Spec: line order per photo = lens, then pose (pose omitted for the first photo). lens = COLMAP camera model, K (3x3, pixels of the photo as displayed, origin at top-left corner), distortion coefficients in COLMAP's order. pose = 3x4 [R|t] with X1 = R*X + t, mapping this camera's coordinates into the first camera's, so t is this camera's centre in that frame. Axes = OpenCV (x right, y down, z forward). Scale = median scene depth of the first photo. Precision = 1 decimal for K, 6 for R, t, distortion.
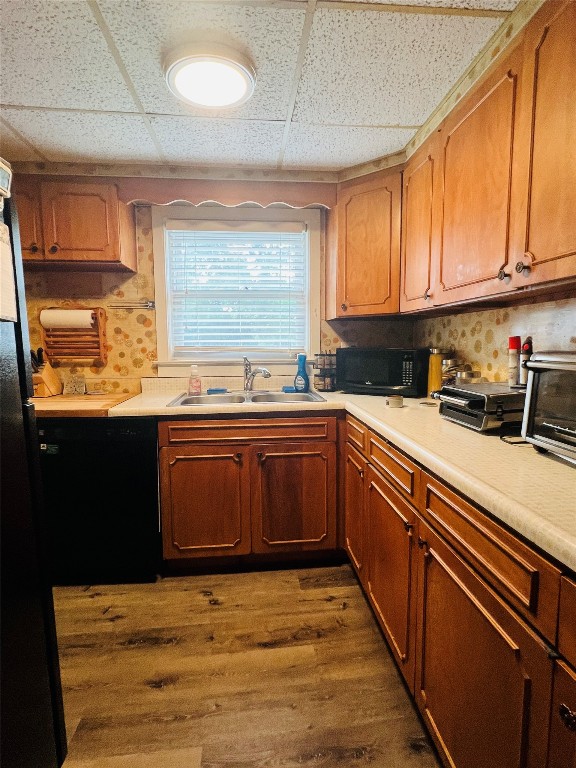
lens RADIAL K [[395.4, 0, 290.5], [0, 395.4, 382.3], [0, 0, 1]] dist [0.004940, -0.004322]
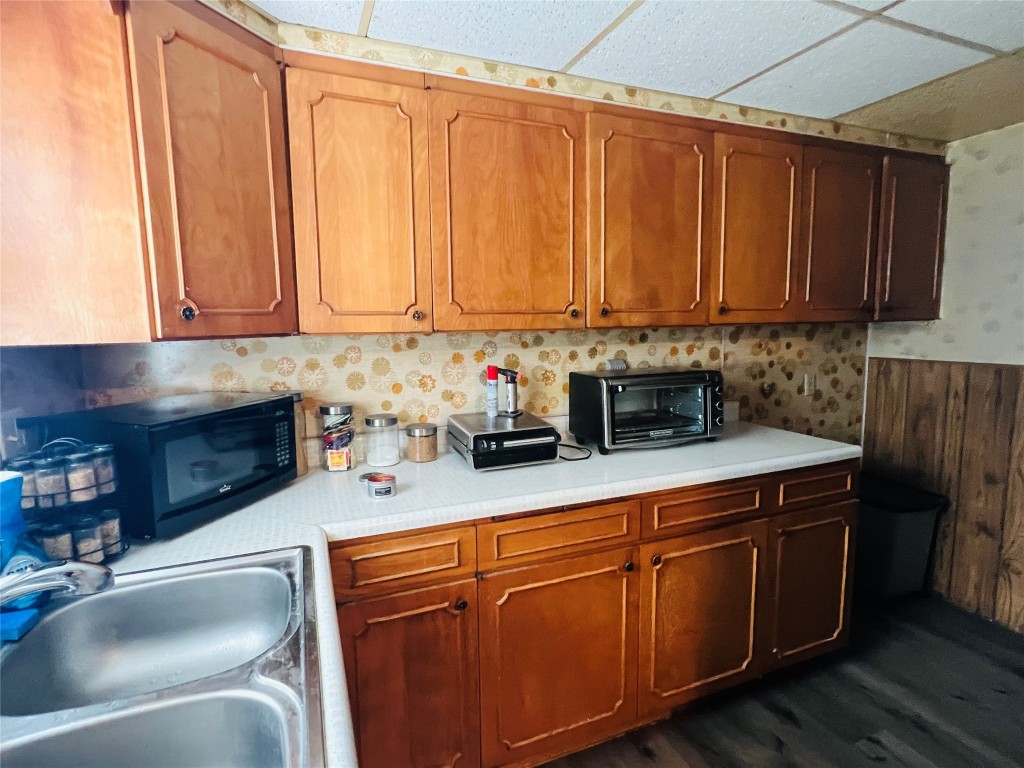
lens RADIAL K [[527.2, 0, 515.5], [0, 527.2, 385.1], [0, 0, 1]] dist [0.004940, -0.004322]
pose [[-0.289587, -0.103956, 0.951490, -0.503502], [0.112055, 0.983567, 0.141565, -0.179913], [-0.950570, 0.147614, -0.273179, 0.952018]]
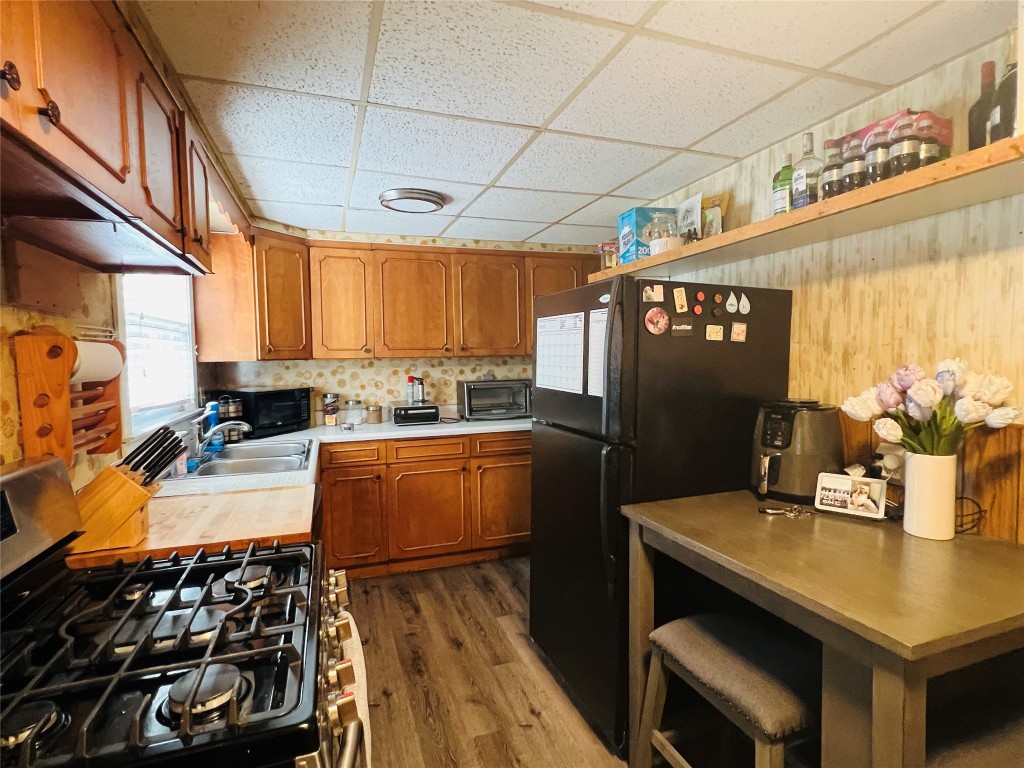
lens RADIAL K [[527.2, 0, 516.3], [0, 527.2, 384.4], [0, 0, 1]] dist [0.004940, -0.004322]
pose [[-0.240247, -0.043202, 0.969750, -1.483157], [0.114219, 0.990811, 0.072437, -0.146985], [-0.963969, 0.128167, -0.233105, 0.806400]]
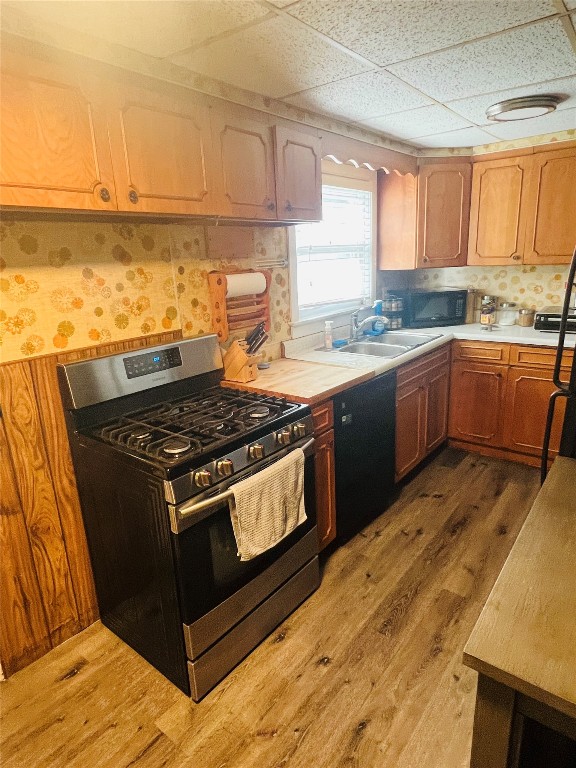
lens RADIAL K [[467.8, 0, 282.9], [0, 467.8, 382.2], [0, 0, 1]] dist [-0.003454, -0.000153]
pose [[0.699453, -0.211859, 0.682555, -1.457579], [0.112585, 0.975790, 0.187505, -0.160392], [-0.705755, -0.054305, 0.706372, 0.265015]]
